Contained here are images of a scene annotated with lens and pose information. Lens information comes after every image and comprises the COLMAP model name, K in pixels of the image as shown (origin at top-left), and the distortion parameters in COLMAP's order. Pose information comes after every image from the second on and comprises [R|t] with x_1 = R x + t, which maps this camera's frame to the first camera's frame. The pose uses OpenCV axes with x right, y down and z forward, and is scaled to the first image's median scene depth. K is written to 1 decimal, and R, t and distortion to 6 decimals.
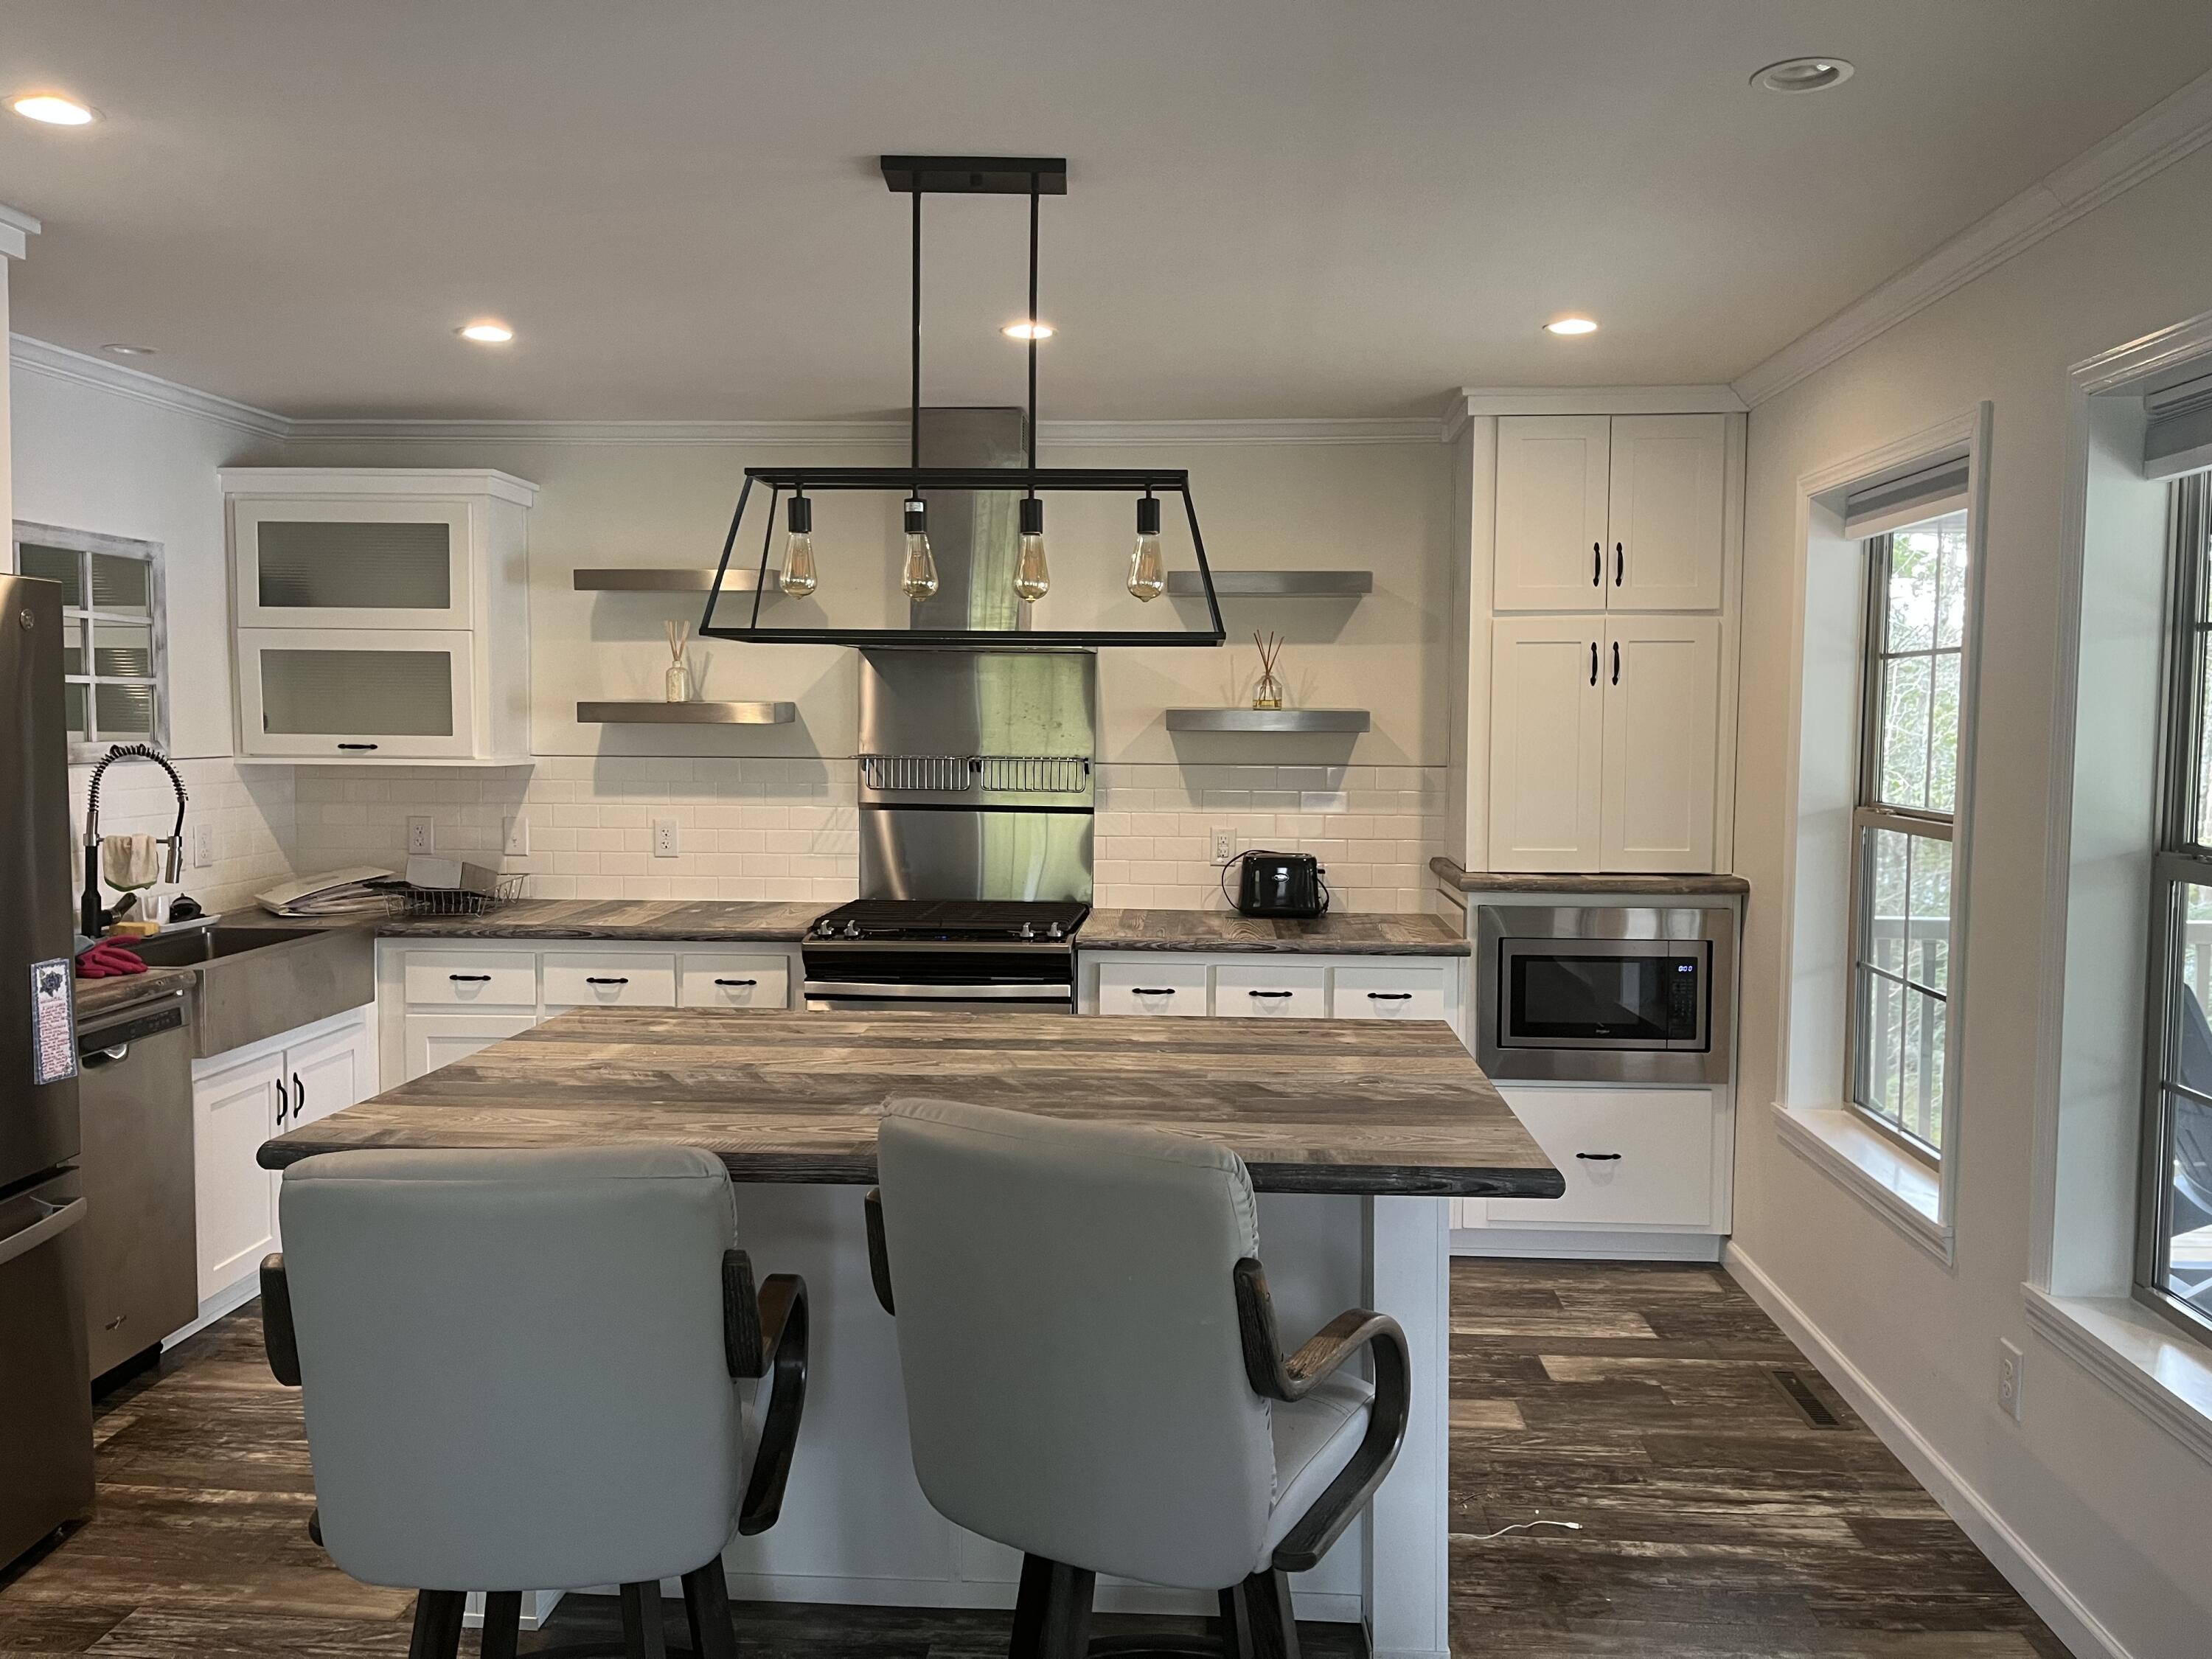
lens RADIAL K [[1690.2, 0, 1104.9], [0, 1690.2, 821.7], [0, 0, 1]] dist [0.021364, -0.034480]
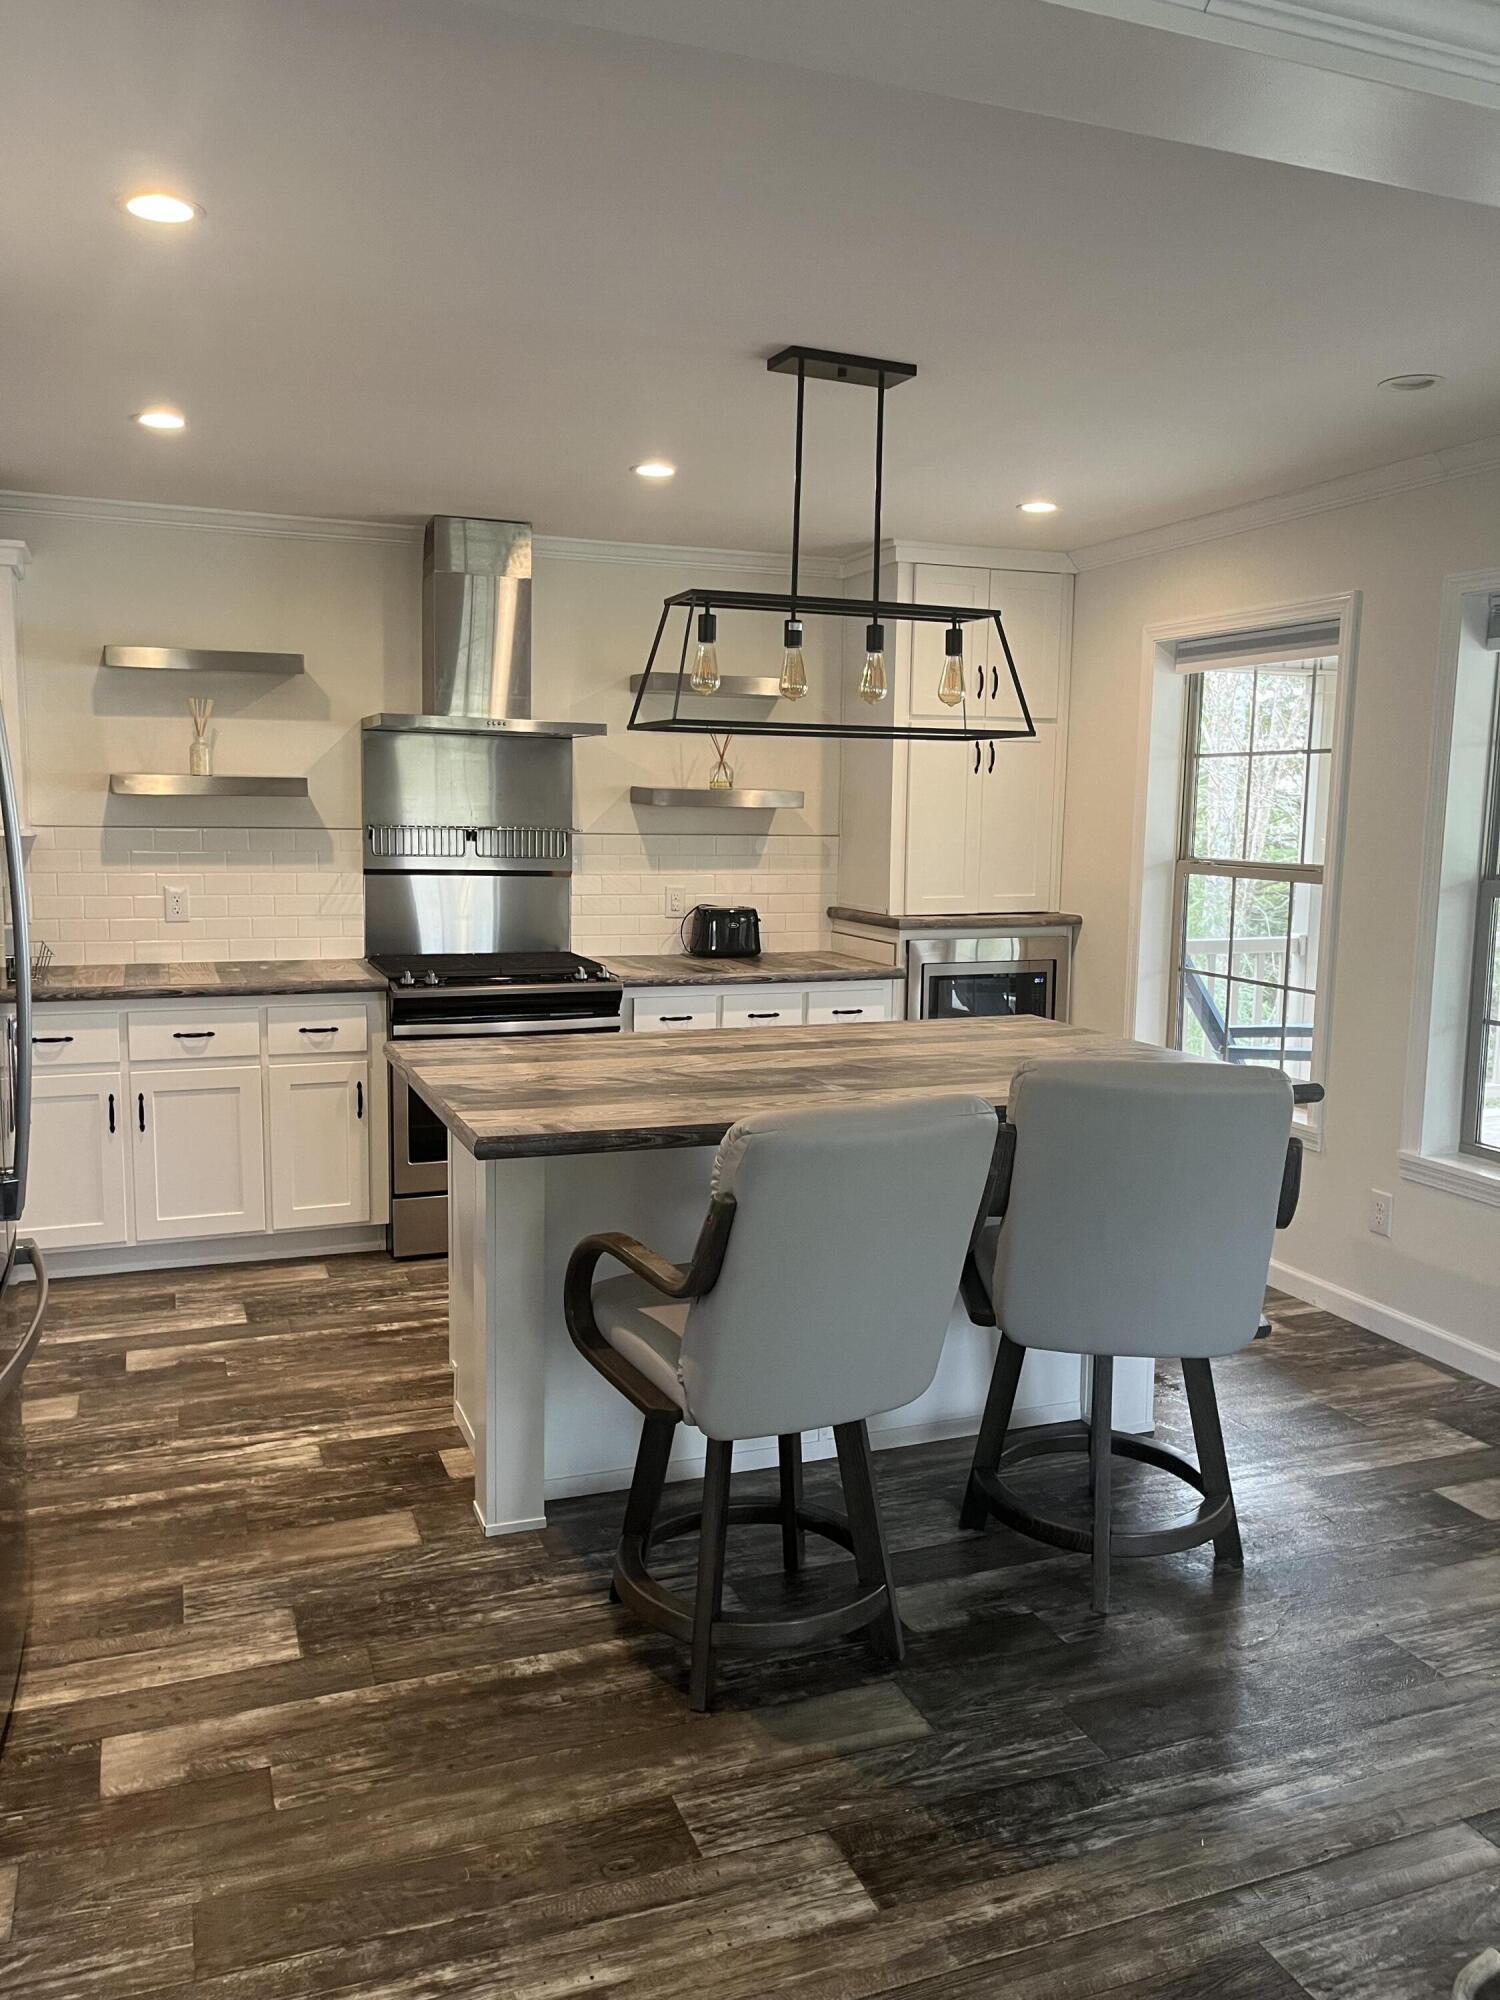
lens RADIAL K [[1528.2, 0, 745.7], [0, 1528.2, 1001.7], [0, 0, 1]] dist [0.021364, -0.034480]
pose [[0.905537, -0.047469, 0.421604, -0.357213], [0.018141, 0.997145, 0.073306, 0.007026], [-0.423880, -0.058733, 0.903812, -0.026632]]
